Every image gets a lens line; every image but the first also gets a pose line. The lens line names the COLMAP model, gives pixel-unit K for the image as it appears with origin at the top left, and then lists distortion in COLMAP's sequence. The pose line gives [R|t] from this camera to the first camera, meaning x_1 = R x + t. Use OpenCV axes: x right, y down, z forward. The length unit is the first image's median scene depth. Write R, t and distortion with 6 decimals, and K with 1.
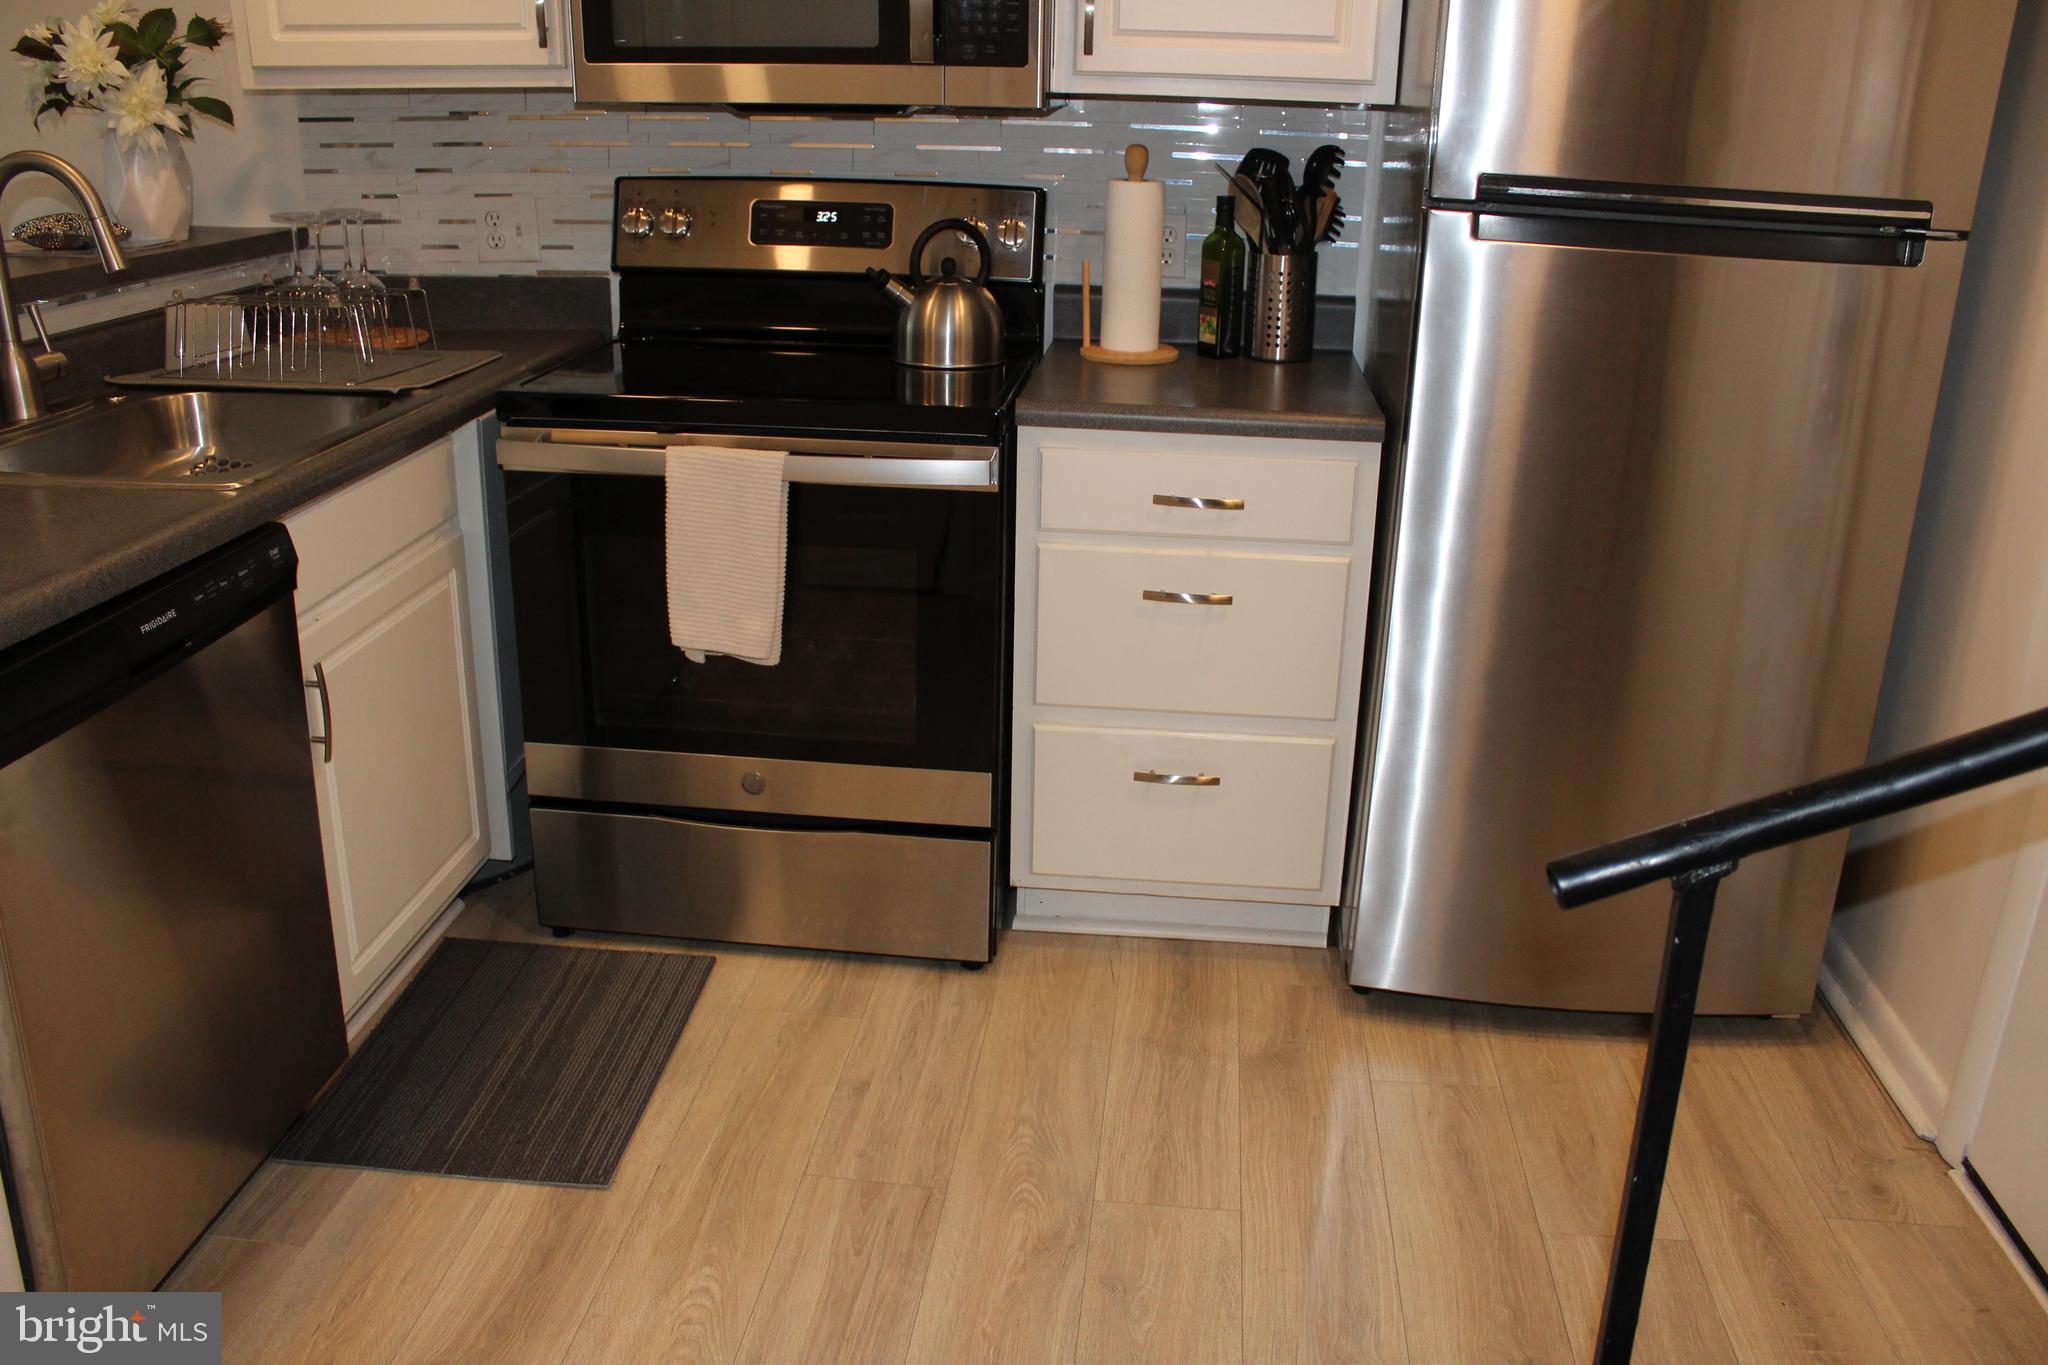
lens RADIAL K [[1679.4, 0, 1022.1], [0, 1679.4, 674.8], [0, 0, 1]] dist [-0.148162, 0.117217]
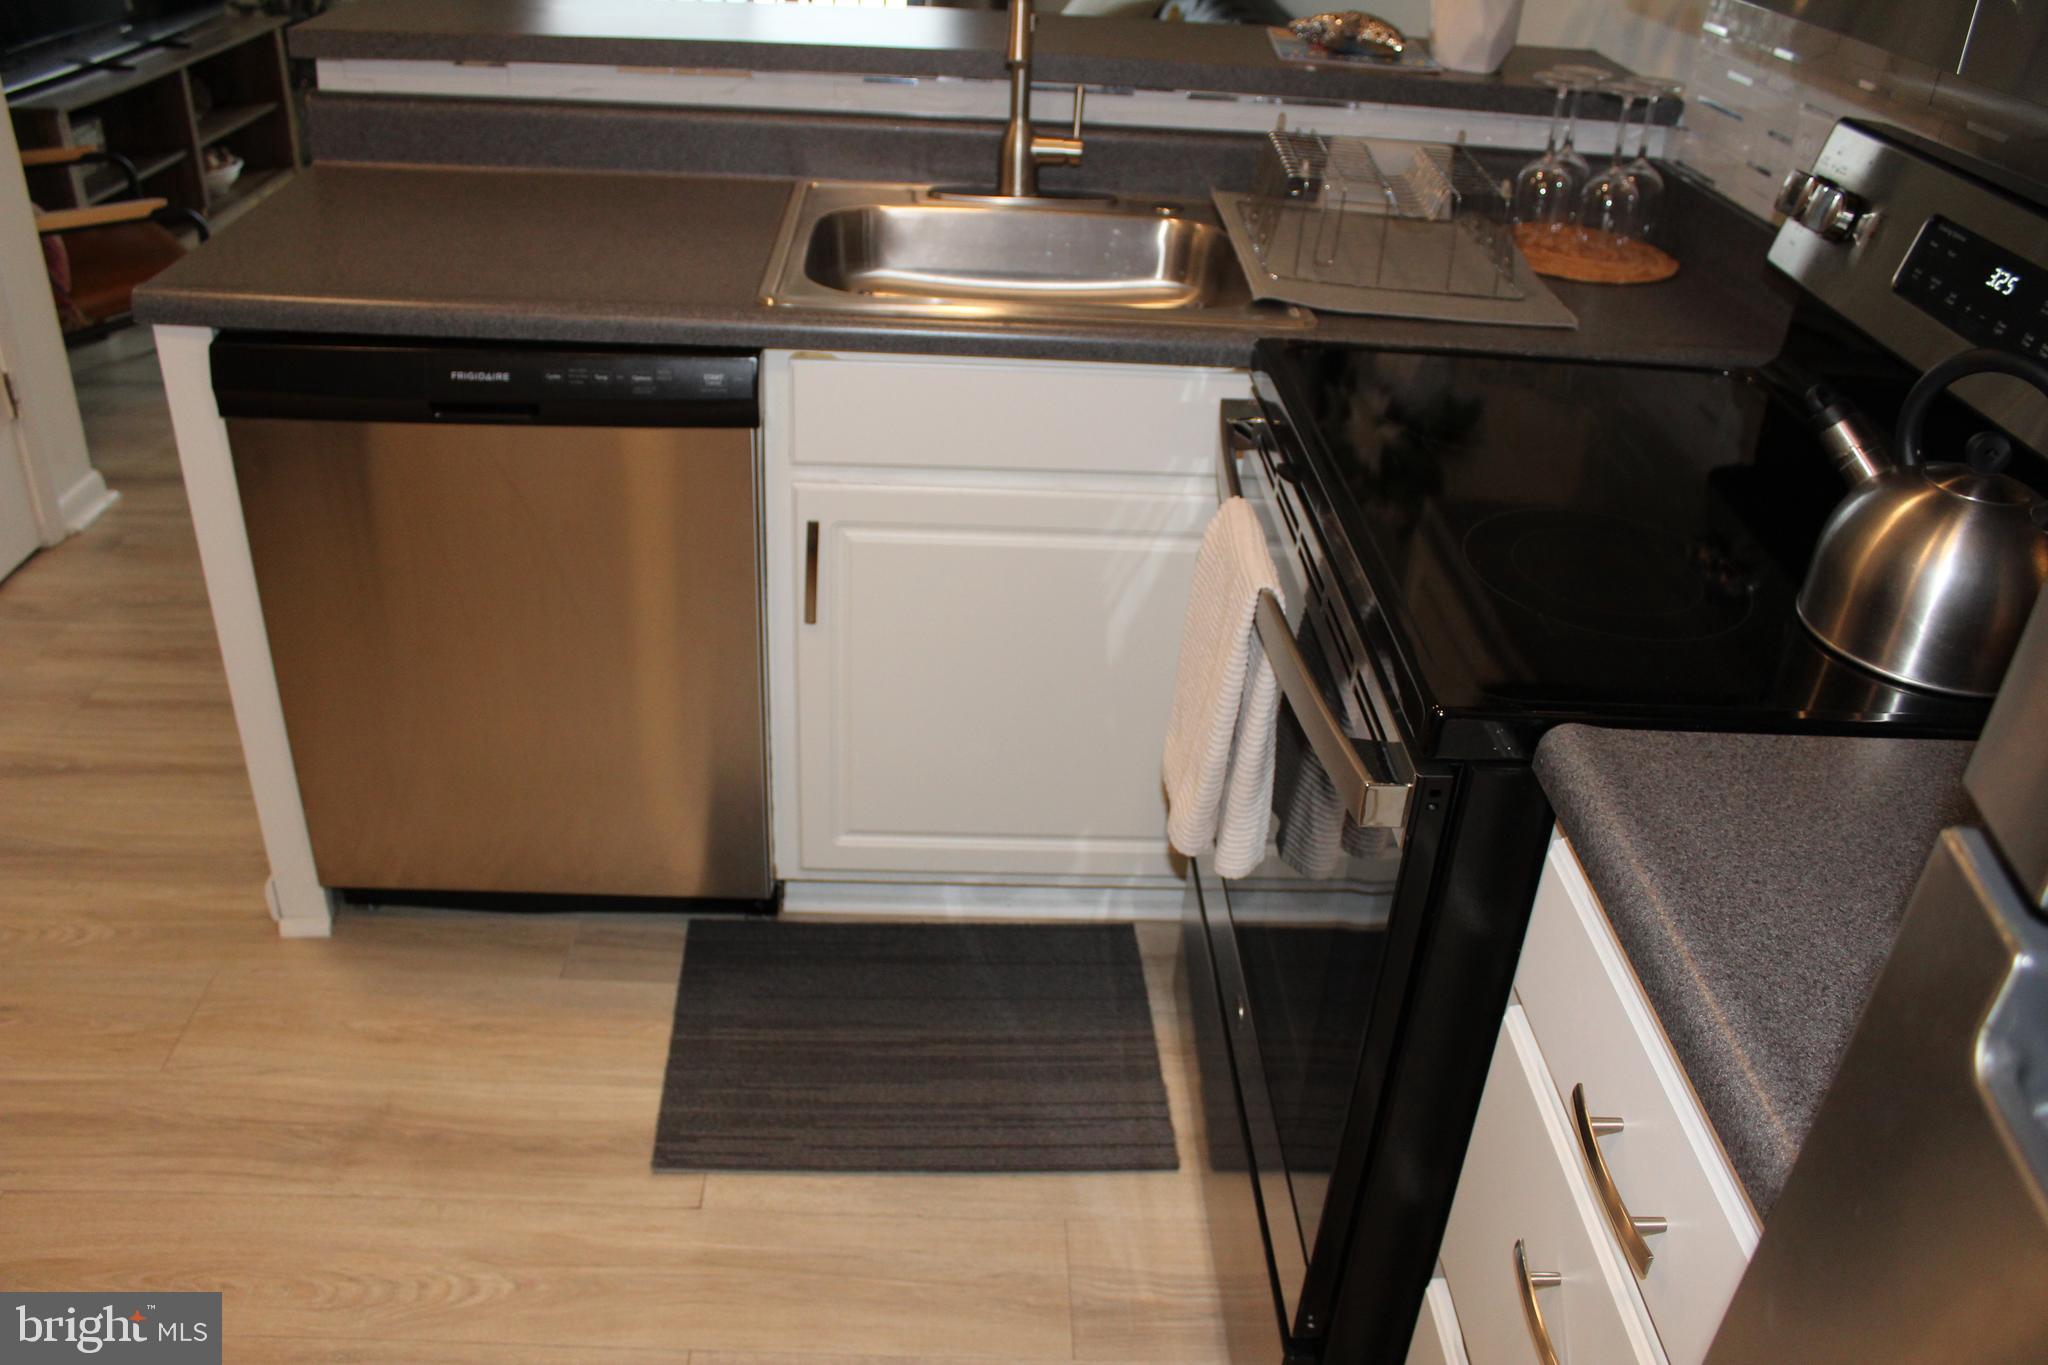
lens RADIAL K [[1679.4, 0, 1019.1], [0, 1679.4, 681.1], [0, 0, 1]] dist [-0.148162, 0.117217]
pose [[0.140168, 0.484819, -0.863310, 0.362149], [-0.390396, 0.828342, 0.401796, -0.297676], [0.909914, 0.280714, 0.305378, 0.723783]]
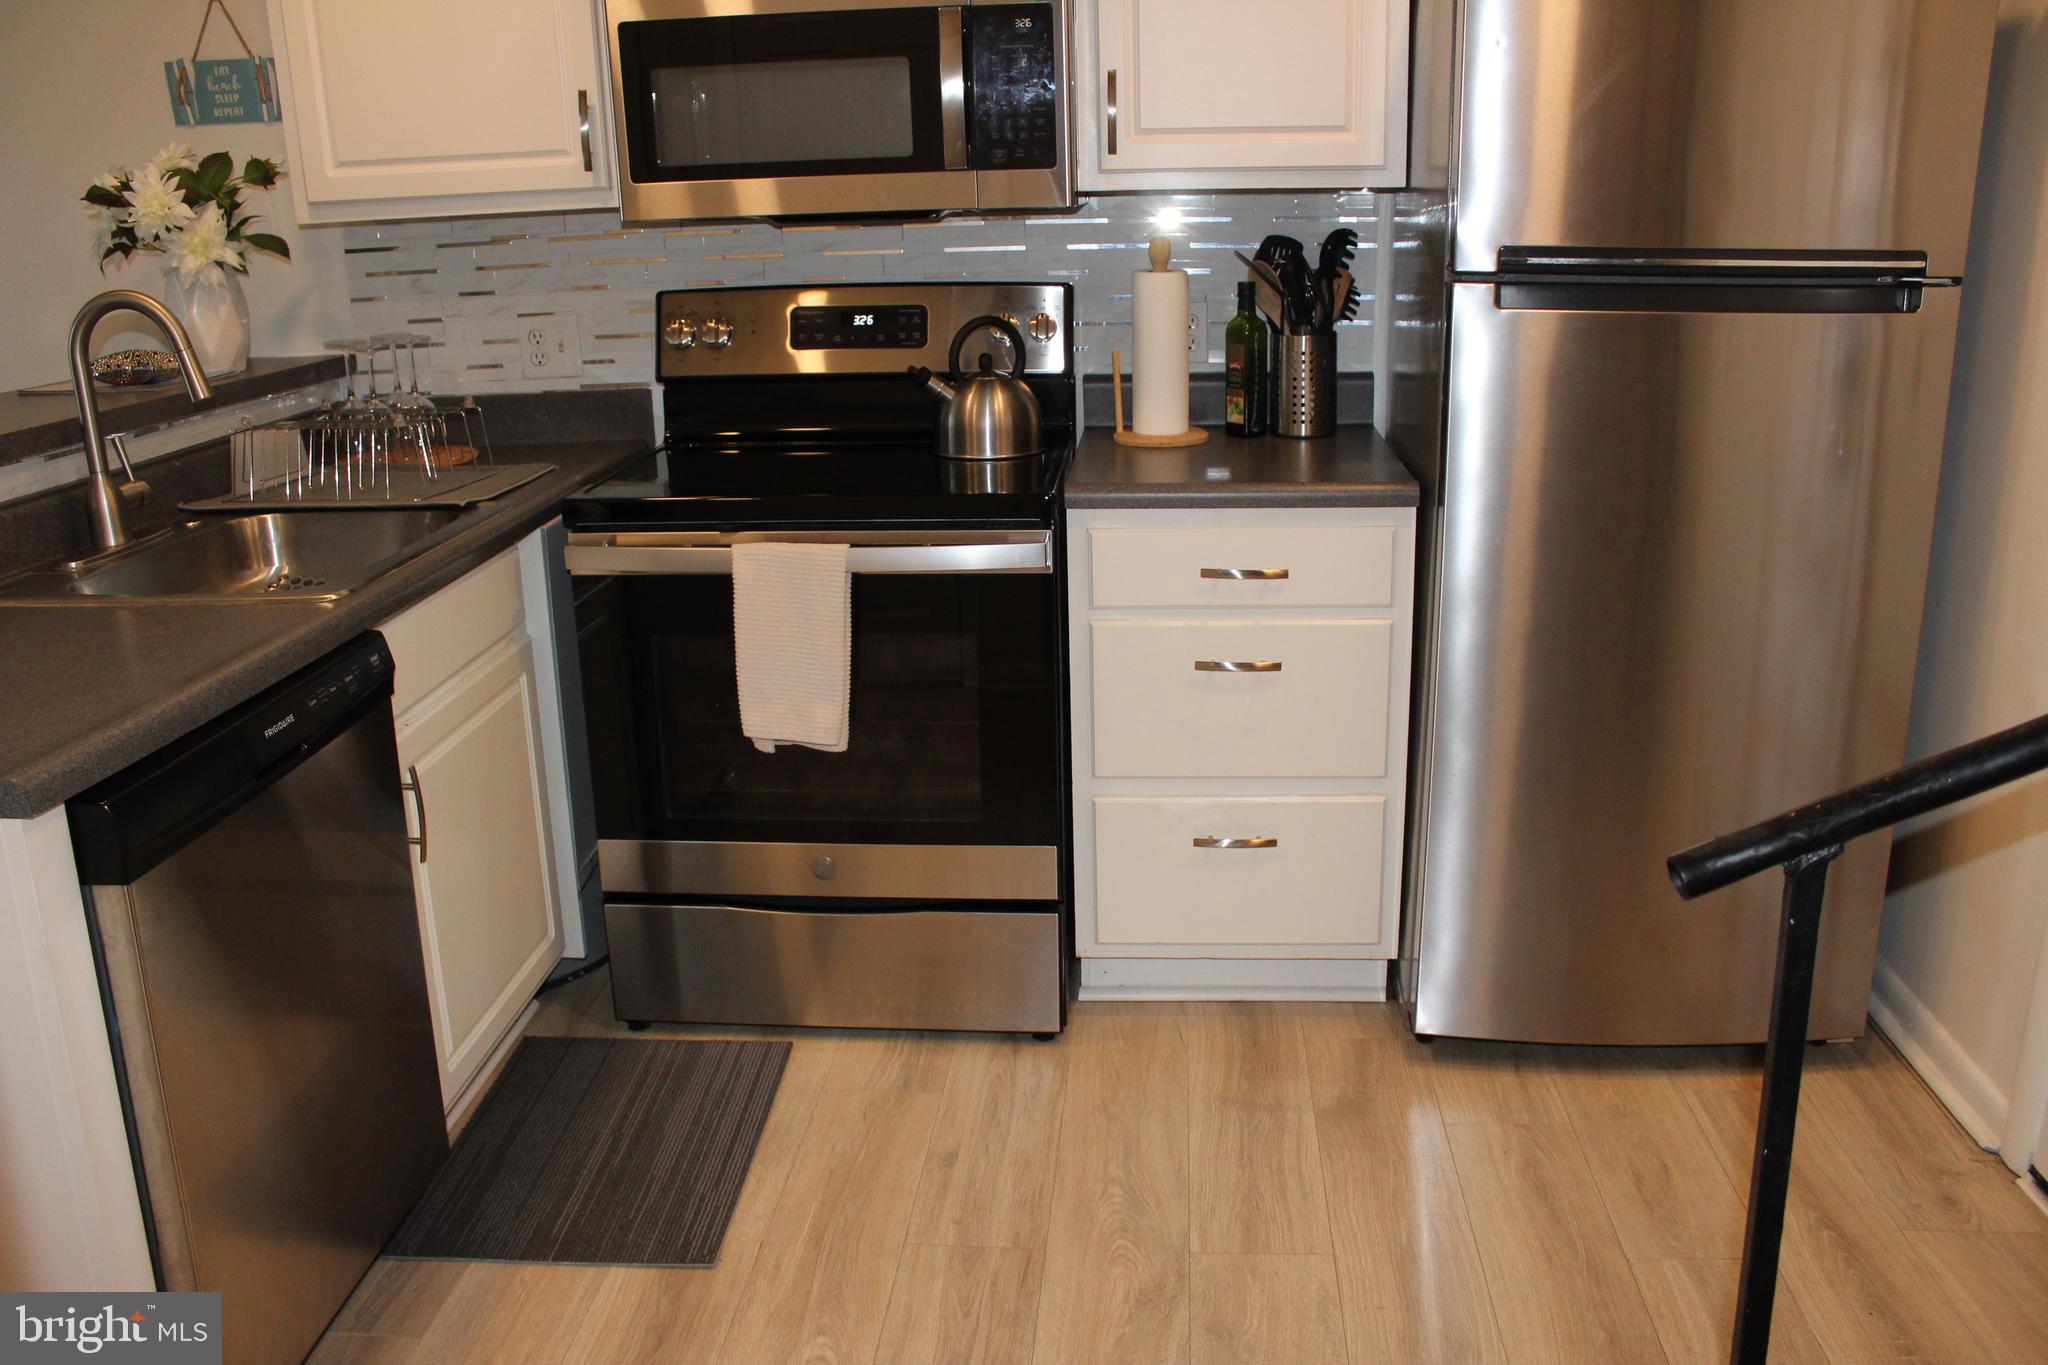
lens RADIAL K [[1679.4, 0, 1021.2], [0, 1679.4, 676.4], [0, 0, 1]] dist [-0.148162, 0.117217]
pose [[0.998689, -0.050771, 0.006489, -0.043156], [0.051063, 0.997008, -0.058036, 0.014025], [-0.003523, 0.058291, 0.998293, -0.034406]]
